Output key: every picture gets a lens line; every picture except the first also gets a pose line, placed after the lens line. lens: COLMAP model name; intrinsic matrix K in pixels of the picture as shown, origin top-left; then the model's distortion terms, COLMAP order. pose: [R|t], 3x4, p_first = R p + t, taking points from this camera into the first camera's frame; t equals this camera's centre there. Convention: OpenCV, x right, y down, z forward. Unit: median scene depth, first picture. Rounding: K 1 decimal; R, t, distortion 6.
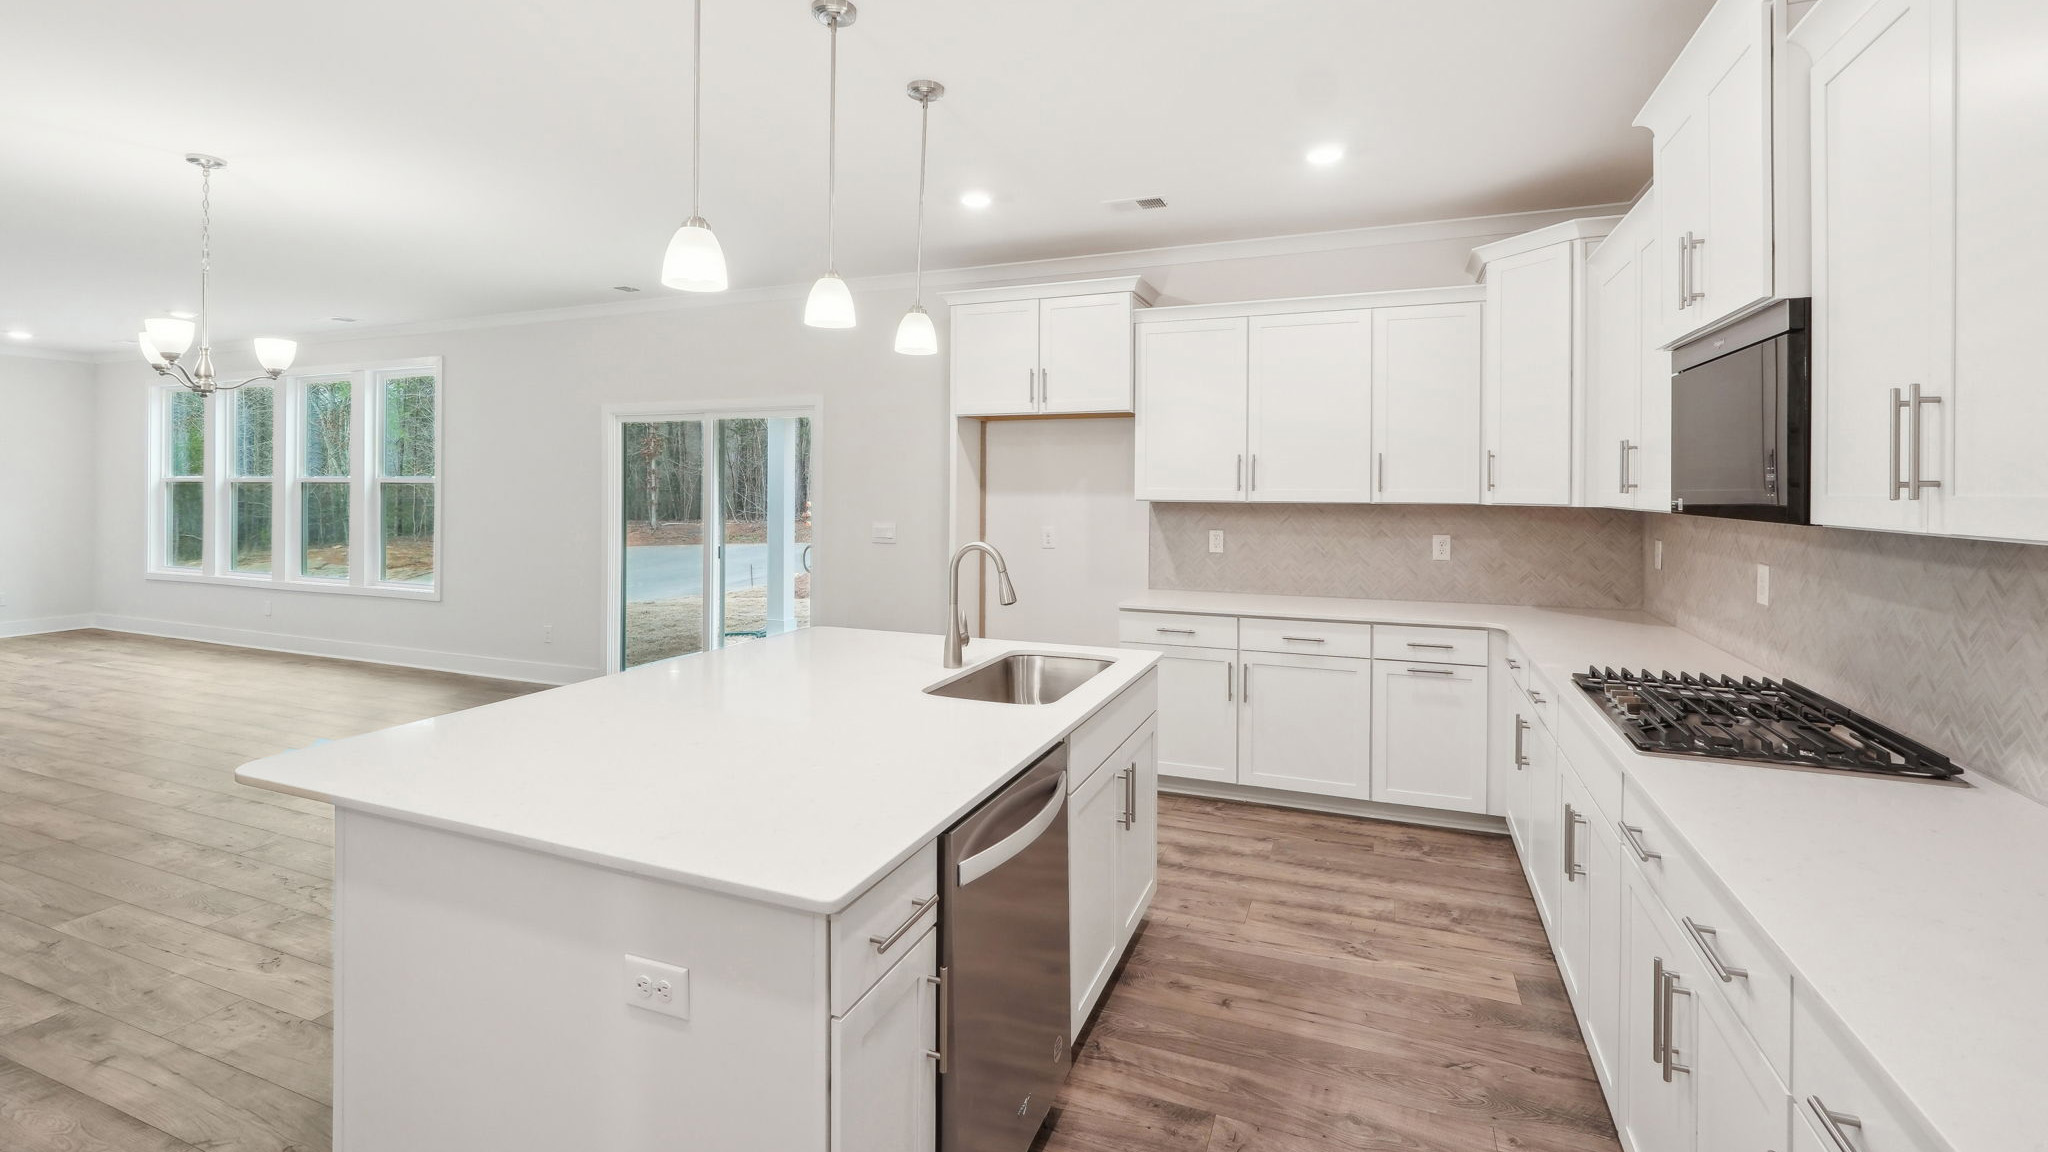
lens RADIAL K [[883.1, 0, 1018.6], [0, 883.1, 493.1], [0, 0, 1]] dist [-0.020102, -0.000538]
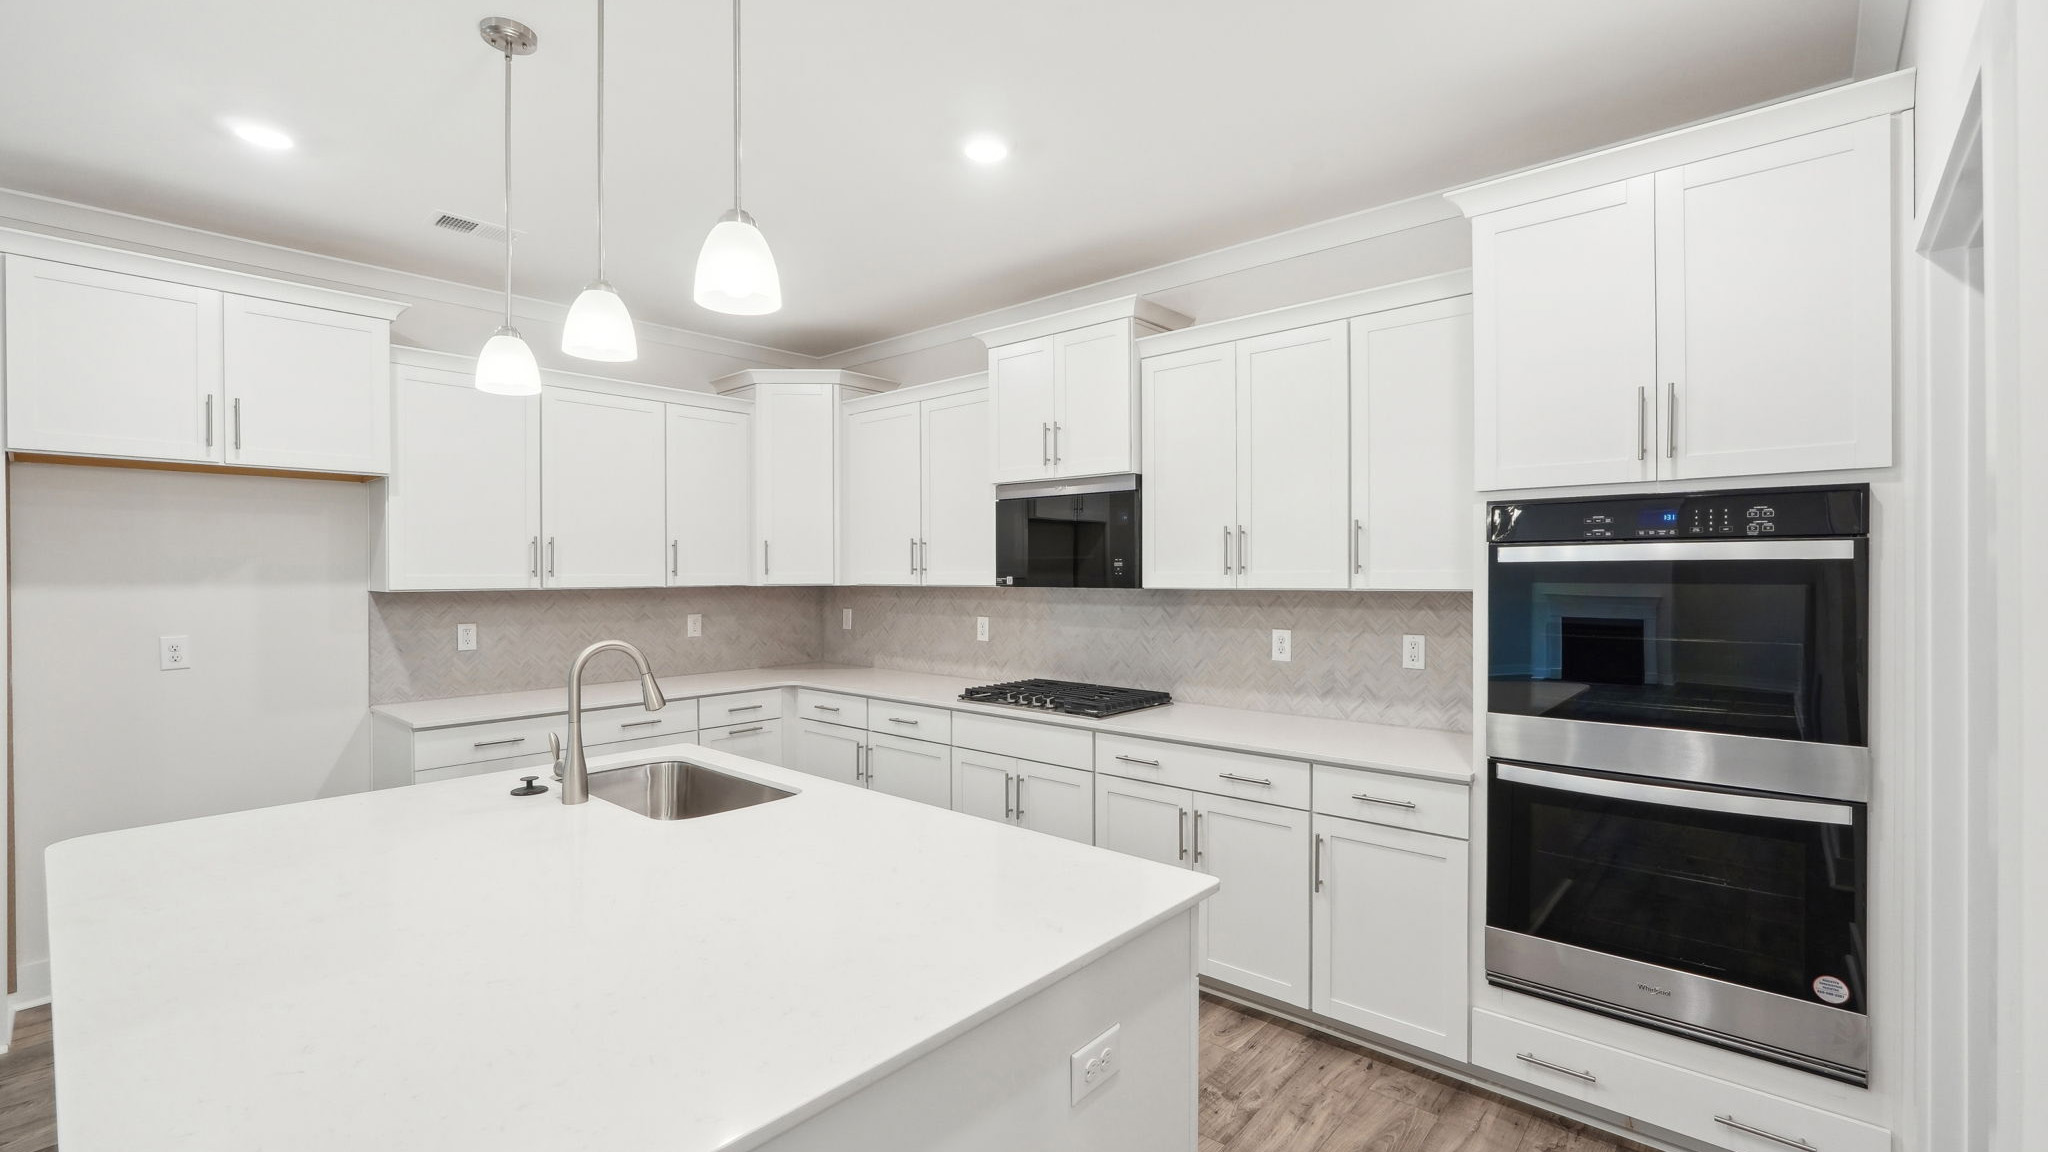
lens RADIAL K [[883.1, 0, 1028.3], [0, 883.1, 579.7], [0, 0, 1]] dist [-0.020102, -0.000538]
pose [[0.322759, -0.014185, 0.946375, -0.486100], [0.012667, 0.999863, 0.010666, -0.003196], [-0.946396, 0.008545, 0.322894, 0.261674]]
